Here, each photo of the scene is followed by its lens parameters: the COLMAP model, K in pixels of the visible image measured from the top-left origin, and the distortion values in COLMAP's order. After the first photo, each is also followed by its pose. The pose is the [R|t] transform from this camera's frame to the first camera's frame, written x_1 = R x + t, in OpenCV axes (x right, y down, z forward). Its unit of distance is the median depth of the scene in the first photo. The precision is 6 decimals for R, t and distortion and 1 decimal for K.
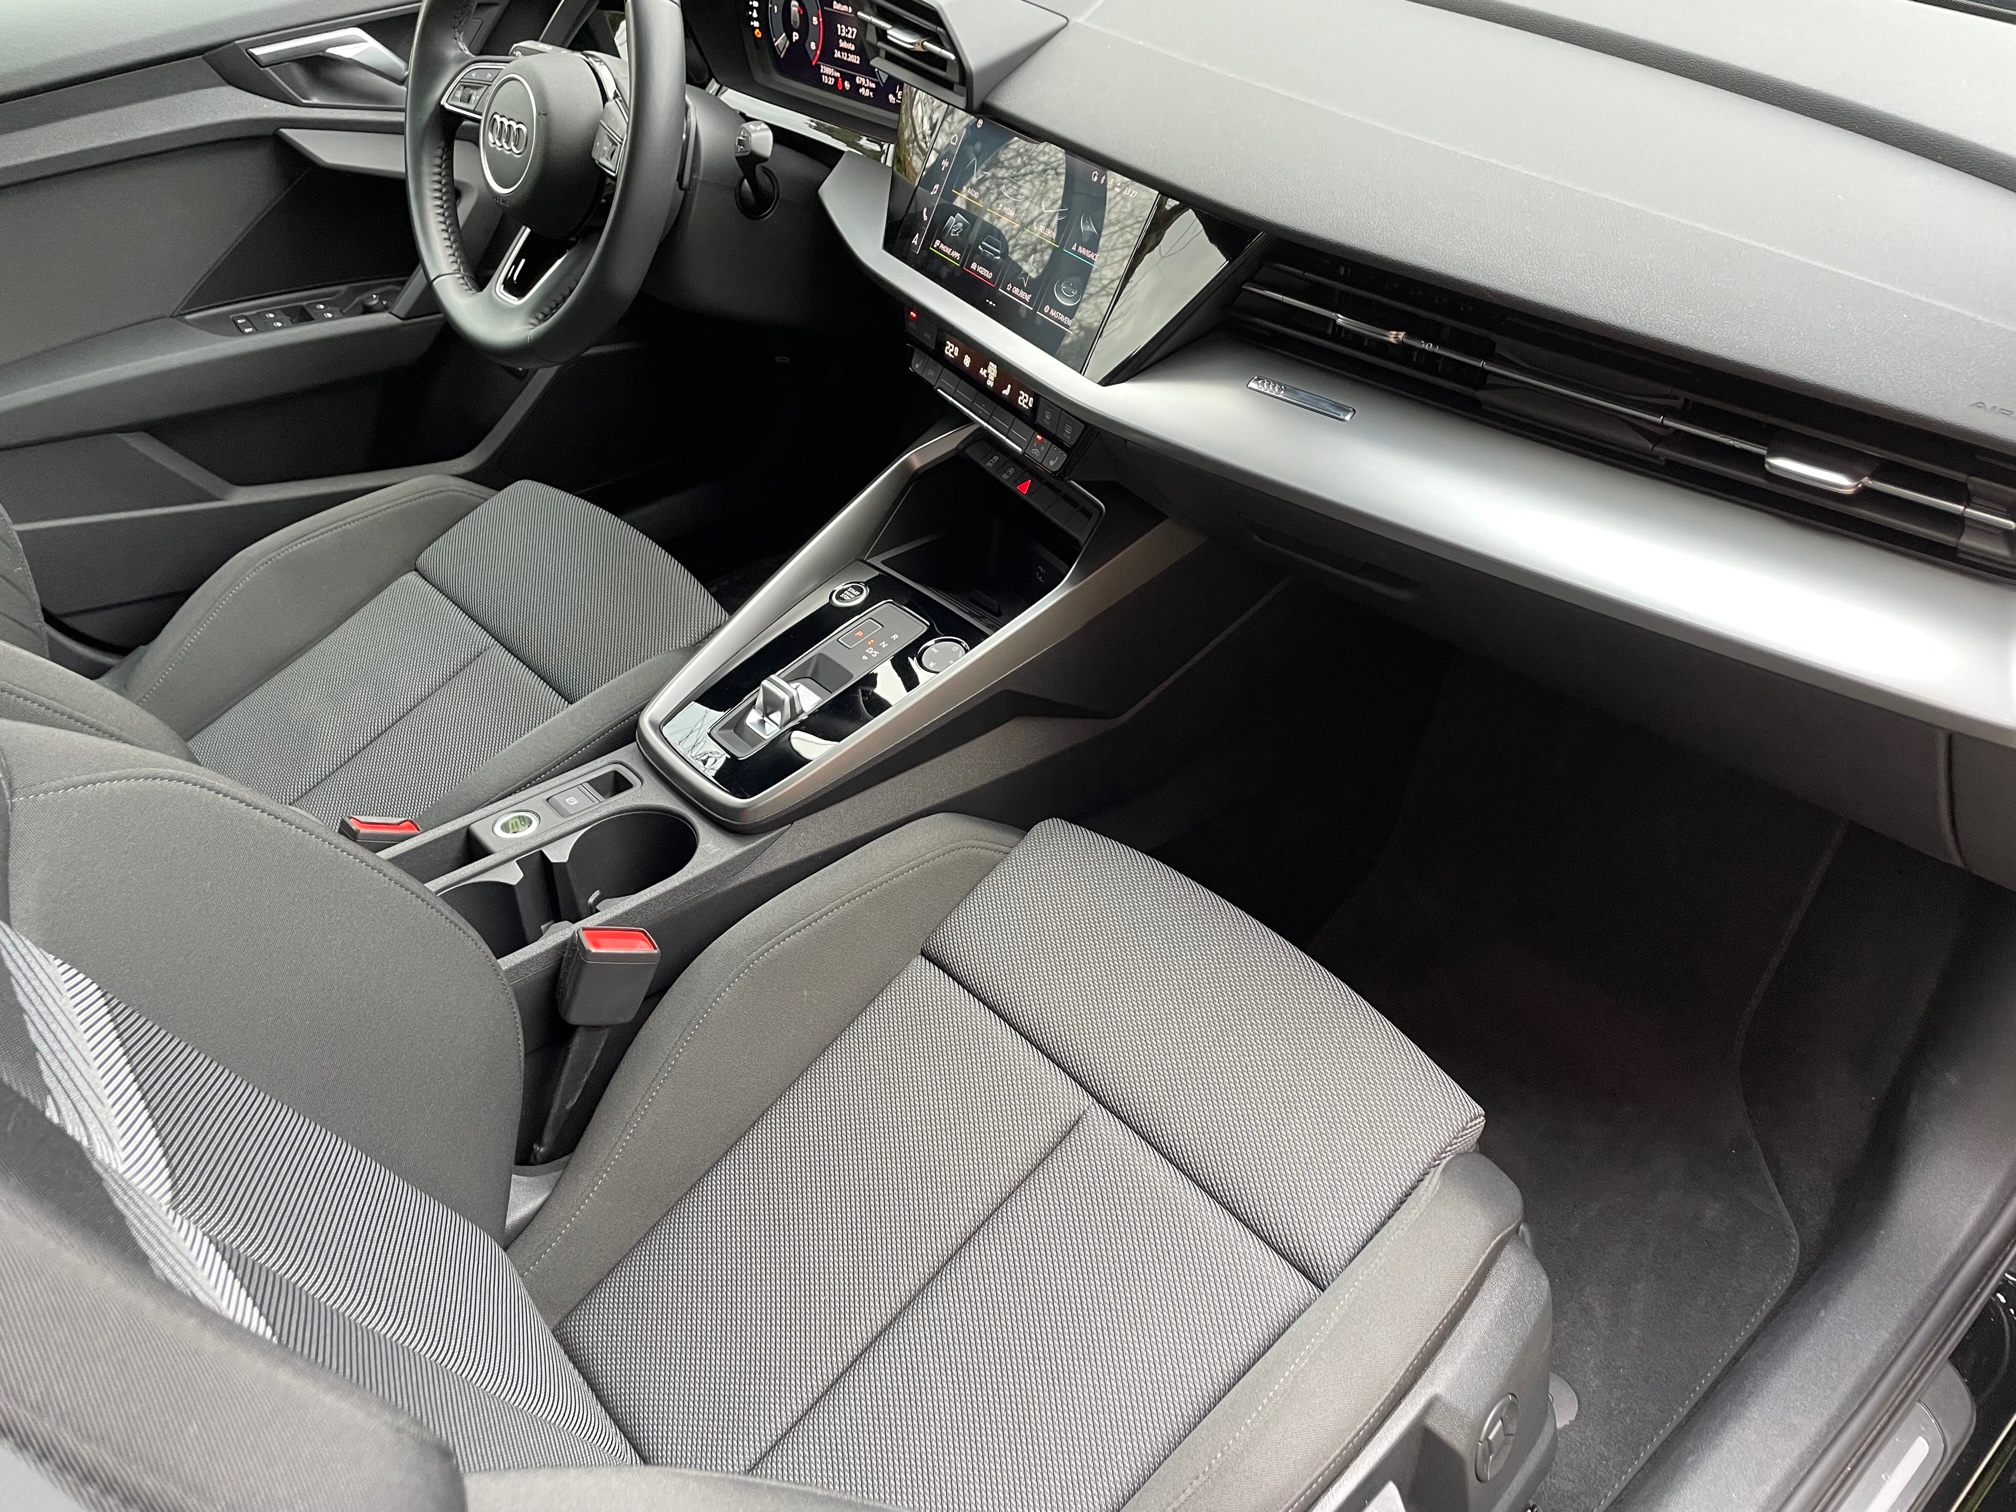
lens RADIAL K [[1508.2, 0, 1008.0], [0, 1508.2, 756.0], [0, 0, 1]] dist [0.091723, -0.129617]
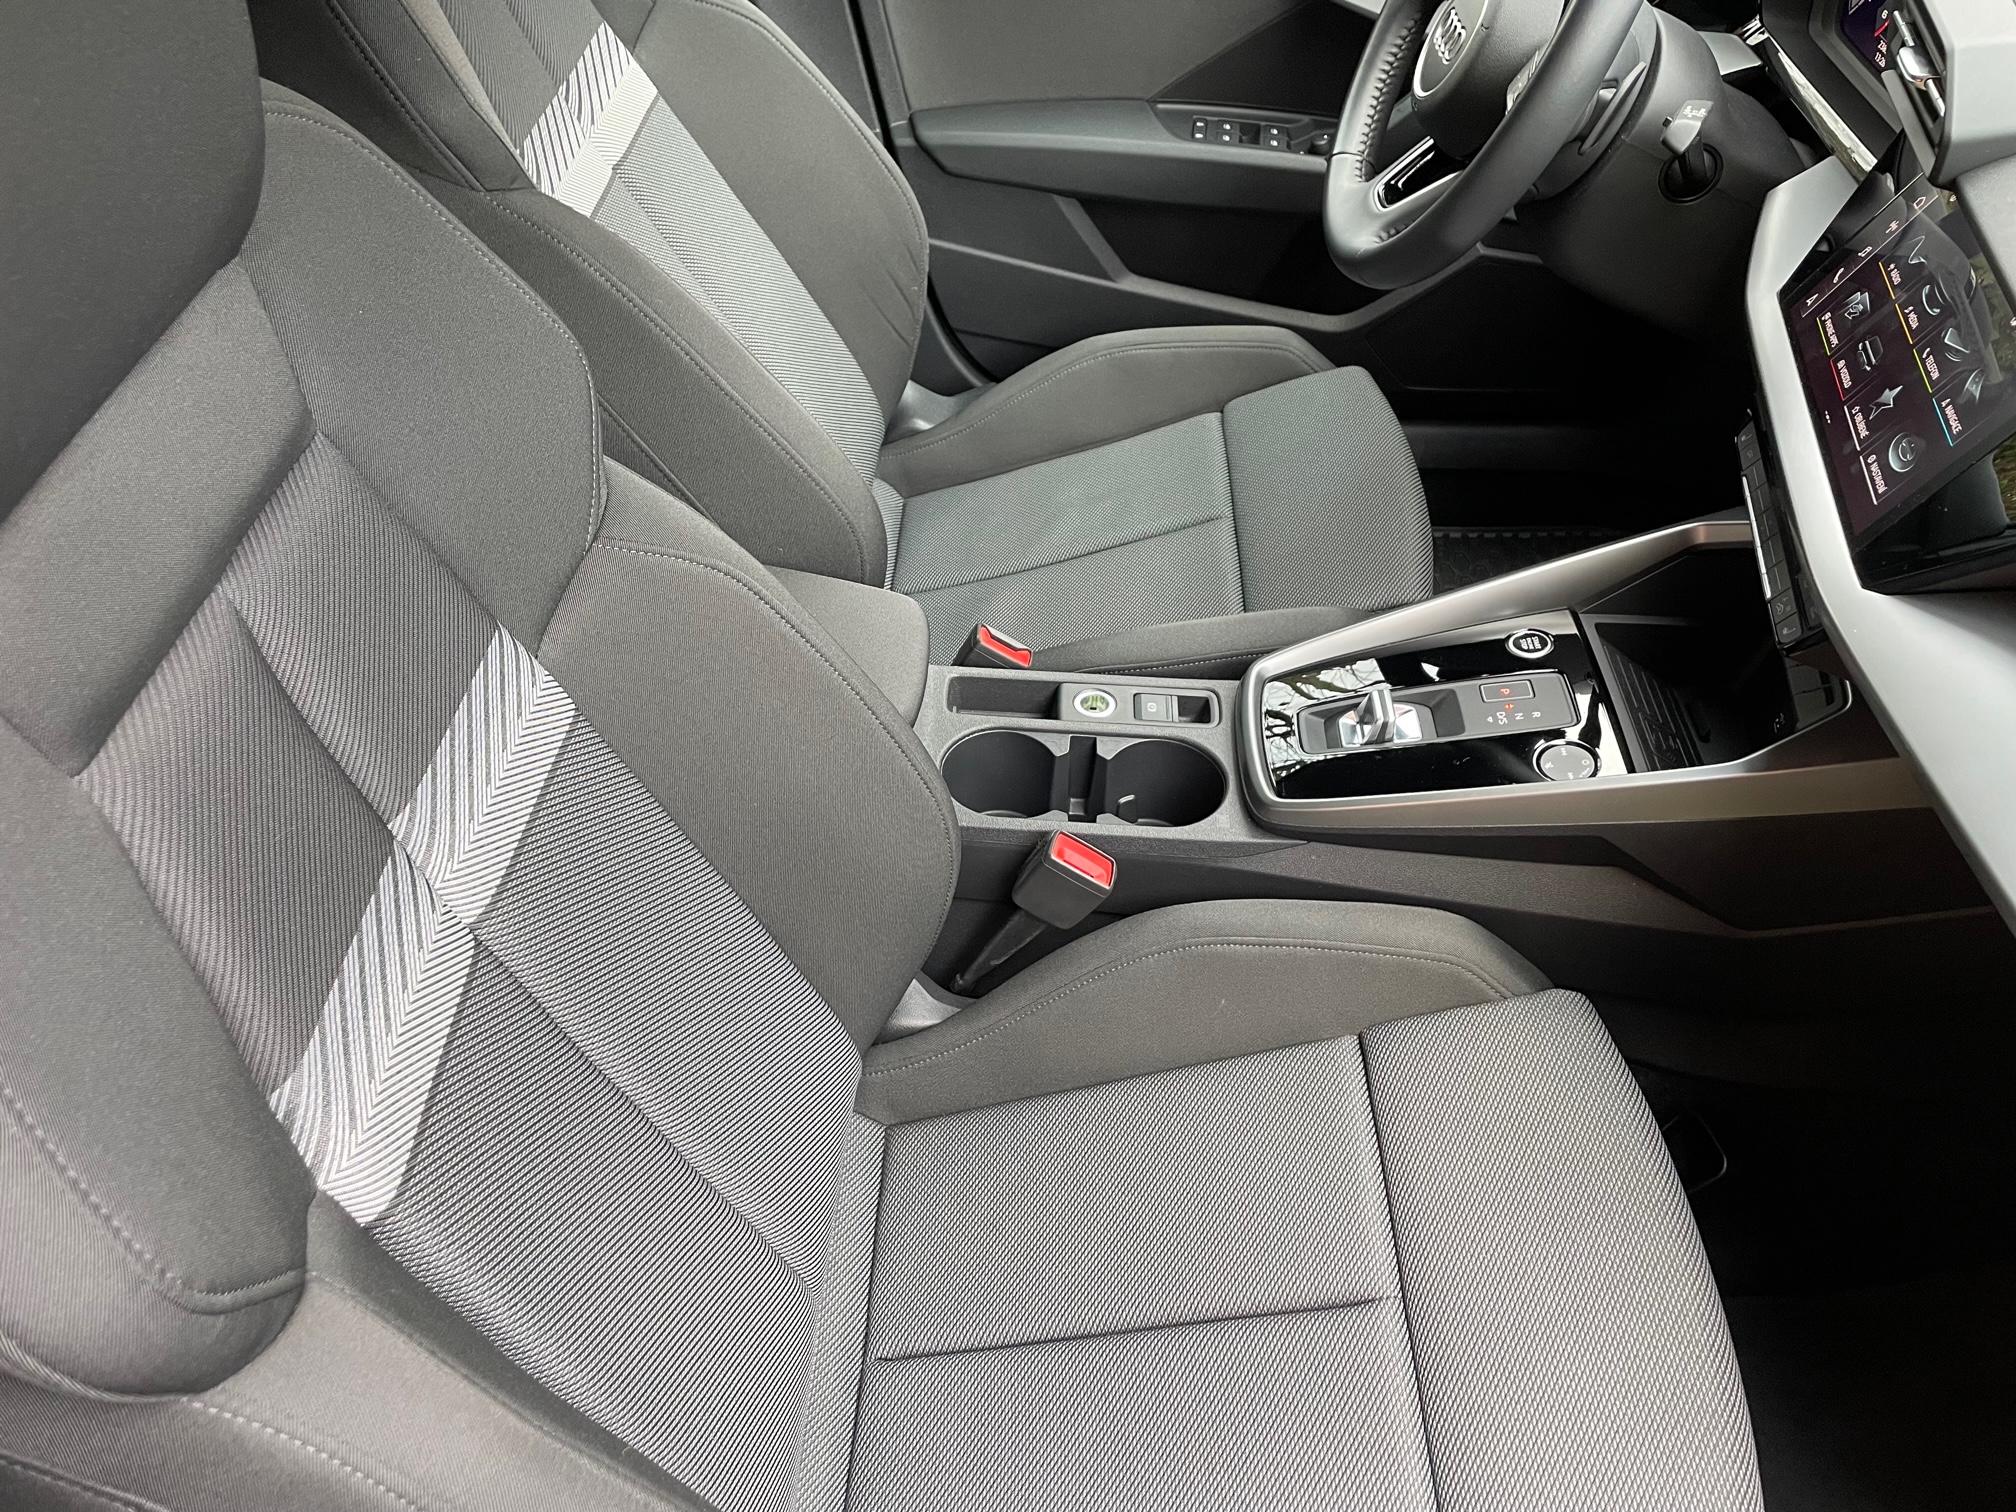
lens RADIAL K [[1508.2, 0, 1008.0], [0, 1508.2, 756.0], [0, 0, 1]] dist [0.091723, -0.129617]
pose [[0.728521, 0.496896, -0.471541, 0.133109], [-0.430947, 0.867524, 0.248368, -0.148434], [0.532486, 0.022268, 0.846146, 0.090931]]
